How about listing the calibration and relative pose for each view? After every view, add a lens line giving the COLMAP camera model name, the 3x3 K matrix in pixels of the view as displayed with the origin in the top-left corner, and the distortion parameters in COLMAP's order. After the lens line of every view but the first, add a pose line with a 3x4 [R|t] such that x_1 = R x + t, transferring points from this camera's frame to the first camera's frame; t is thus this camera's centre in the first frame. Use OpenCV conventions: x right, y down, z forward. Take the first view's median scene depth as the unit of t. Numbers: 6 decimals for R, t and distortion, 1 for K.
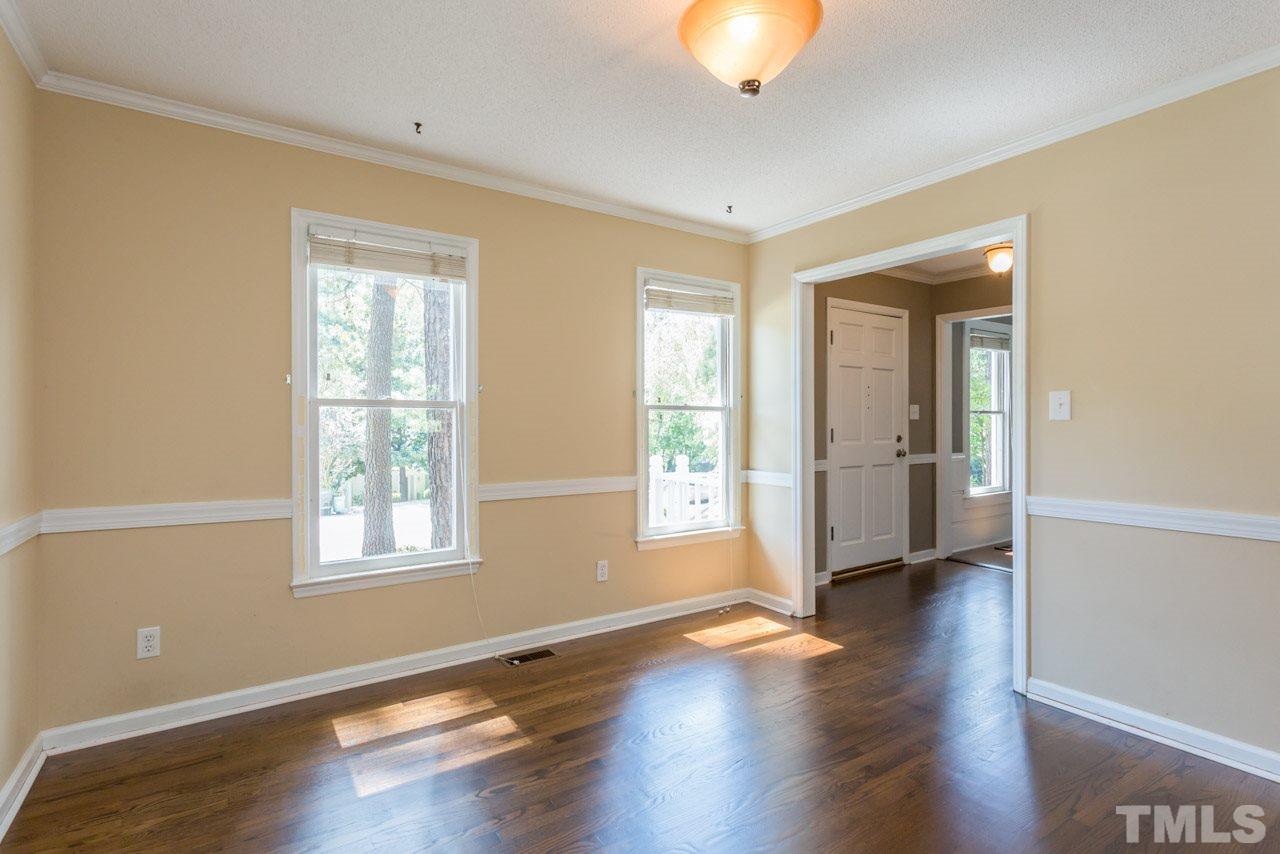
lens RADIAL K [[620.1, 0, 636.9], [0, 620.1, 430.2], [0, 0, 1]] dist [-0.000680, 0.000124]
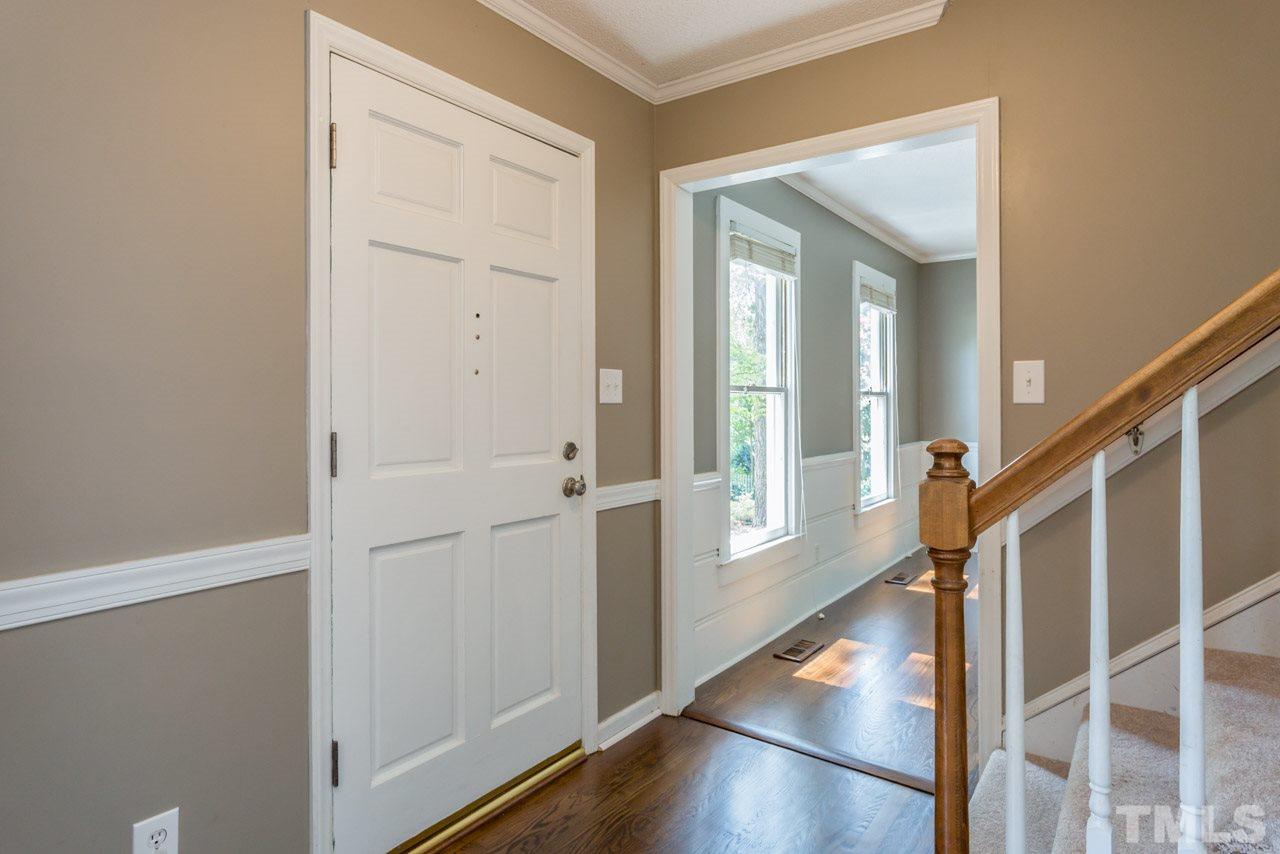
lens RADIAL K [[734.0, 0, 639.6], [0, 734.0, 401.7], [0, 0, 1]] dist [-0.009695, -0.000179]
pose [[0.936891, 0.004423, 0.349594, 0.286575], [0.000369, 0.999907, -0.013641, -0.011334], [-0.349622, 0.012909, 0.936802, 0.514894]]
